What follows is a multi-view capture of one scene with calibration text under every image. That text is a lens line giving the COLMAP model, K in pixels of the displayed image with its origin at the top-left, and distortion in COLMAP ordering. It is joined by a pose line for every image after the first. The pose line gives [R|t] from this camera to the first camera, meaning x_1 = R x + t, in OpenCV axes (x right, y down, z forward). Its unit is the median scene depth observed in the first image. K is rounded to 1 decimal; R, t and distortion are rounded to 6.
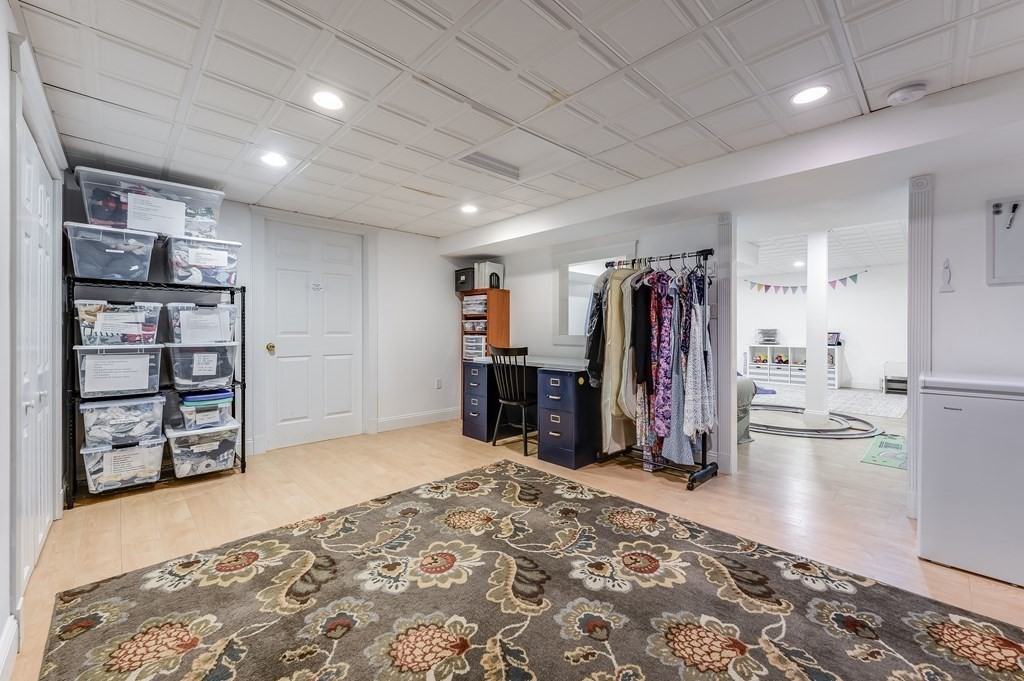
lens RADIAL K [[411.1, 0, 509.4], [0, 411.1, 332.4], [0, 0, 1]] dist [-0.000830, -0.000437]
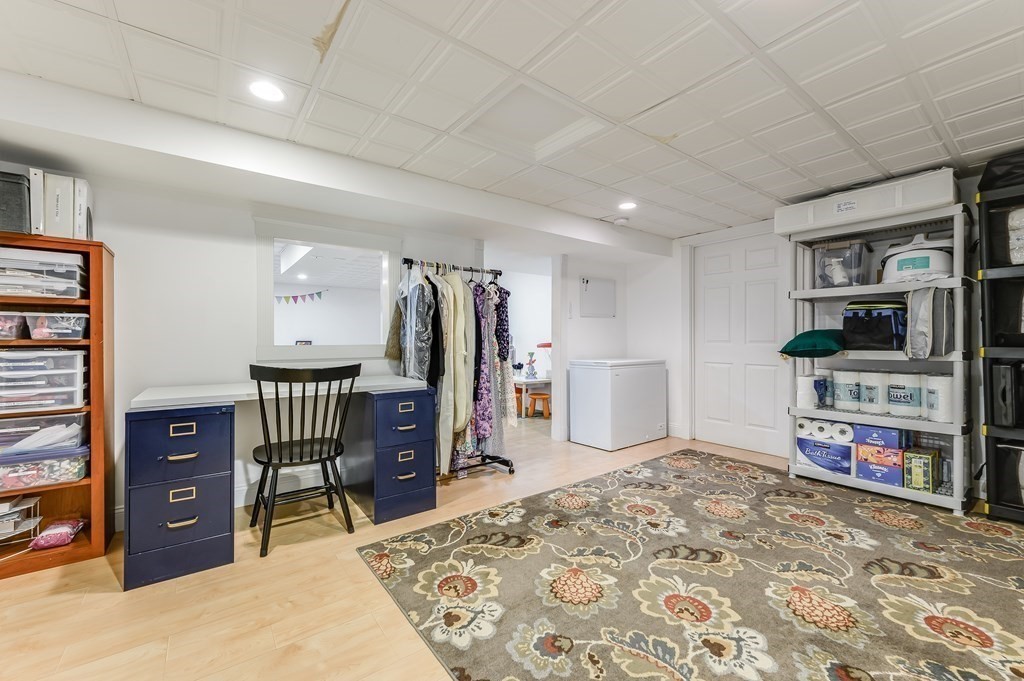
lens RADIAL K [[411.1, 0, 509.0], [0, 411.1, 341.8], [0, 0, 1]] dist [-0.000830, -0.000437]
pose [[0.118302, -0.006688, 0.992955, -0.739787], [0.006349, 0.999962, 0.005979, -0.001820], [-0.992957, 0.005597, 0.118340, 0.878037]]
